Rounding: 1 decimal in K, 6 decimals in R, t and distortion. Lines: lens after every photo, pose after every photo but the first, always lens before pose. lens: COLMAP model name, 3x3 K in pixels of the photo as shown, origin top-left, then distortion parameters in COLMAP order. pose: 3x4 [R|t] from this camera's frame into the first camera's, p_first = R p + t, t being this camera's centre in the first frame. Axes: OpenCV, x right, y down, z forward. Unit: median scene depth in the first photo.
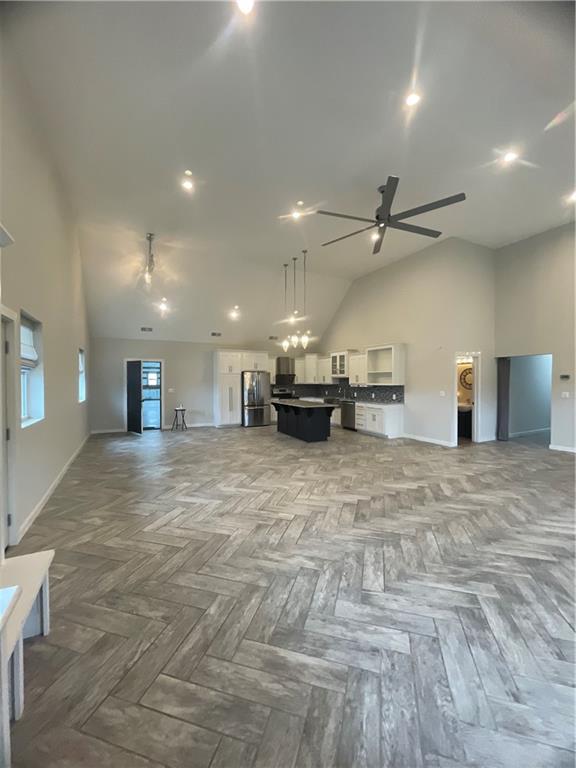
lens RADIAL K [[309.9, 0, 287.2], [0, 309.9, 383.7], [0, 0, 1]] dist [-0.001286, -0.000079]
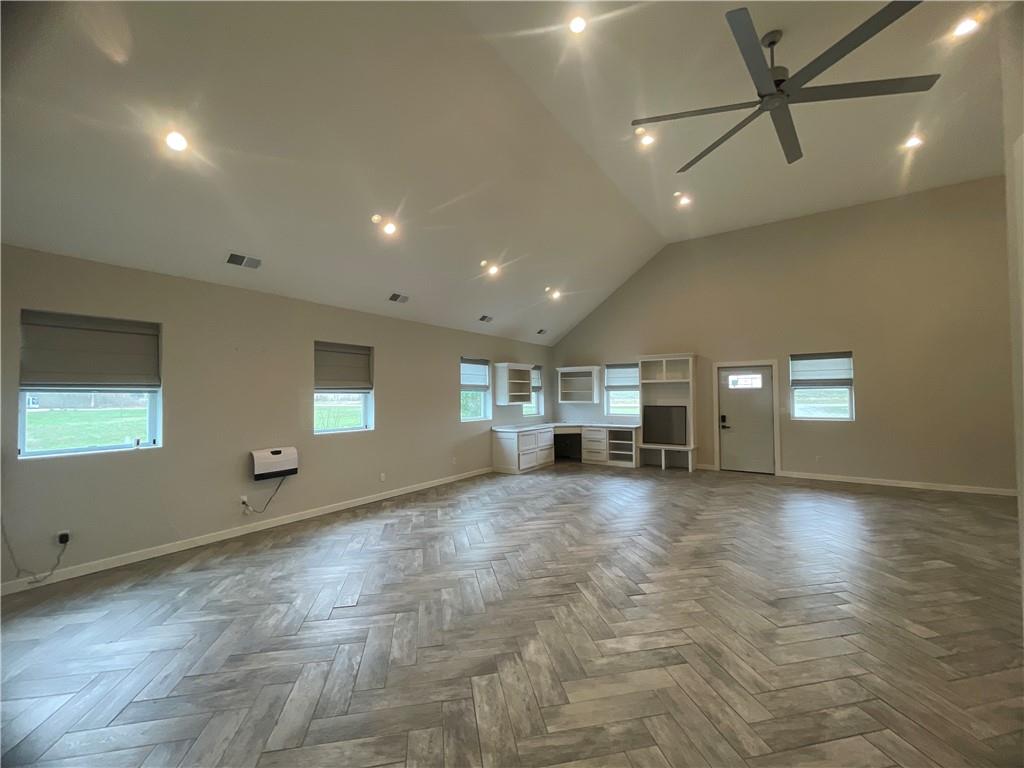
lens RADIAL K [[413.2, 0, 513.3], [0, 413.2, 384.4], [0, 0, 1]] dist [-0.001286, -0.000079]
pose [[-0.882825, 0.000353, -0.469702, 0.552197], [0.006558, 0.999911, -0.011575, -0.013453], [0.469656, -0.013299, -0.882749, 0.752890]]
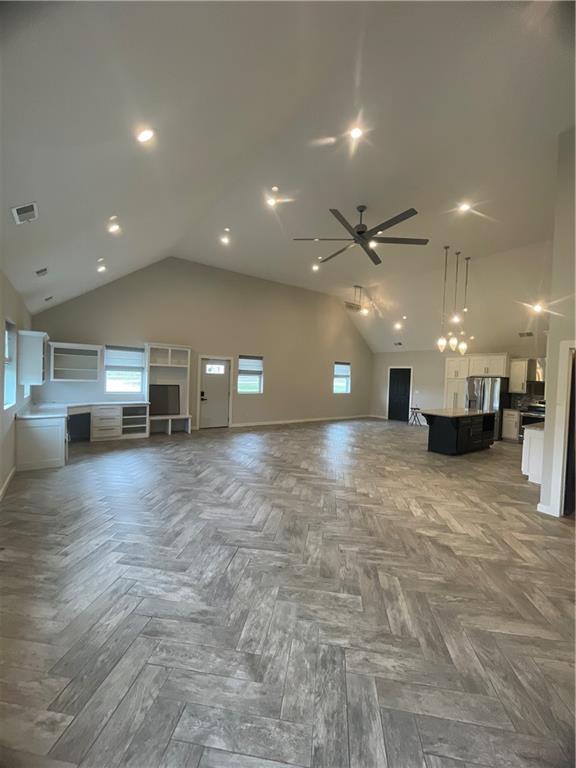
lens RADIAL K [[309.9, 0, 288.3], [0, 309.9, 384.4], [0, 0, 1]] dist [-0.001286, -0.000079]
pose [[0.143529, 0.032708, -0.989105, 0.727892], [-0.047788, 0.998517, 0.026085, -0.014861], [0.988492, 0.043523, 0.144880, 0.328671]]
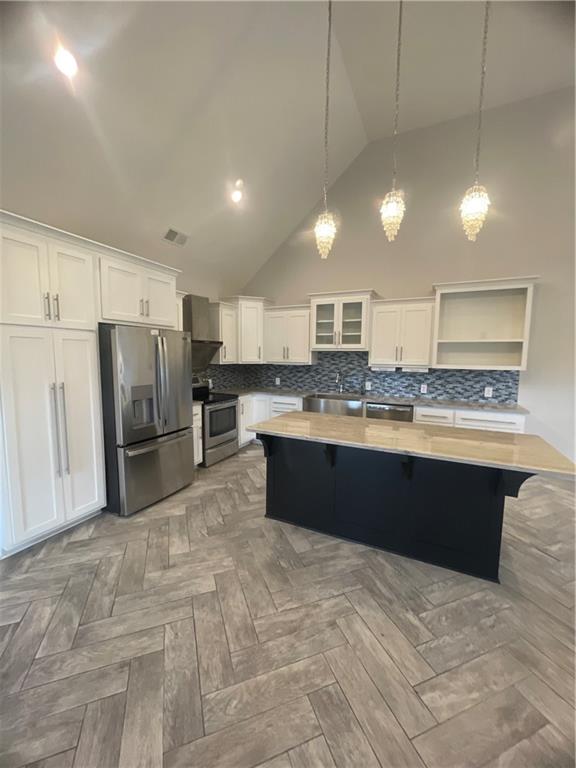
lens RADIAL K [[309.9, 0, 286.1], [0, 309.9, 380.8], [0, 0, 1]] dist [-0.001286, -0.000079]
pose [[0.806103, -0.038279, 0.590536, -0.182388], [-0.005460, 0.997382, 0.072105, -0.008484], [-0.591750, -0.061348, 0.803784, 0.695534]]
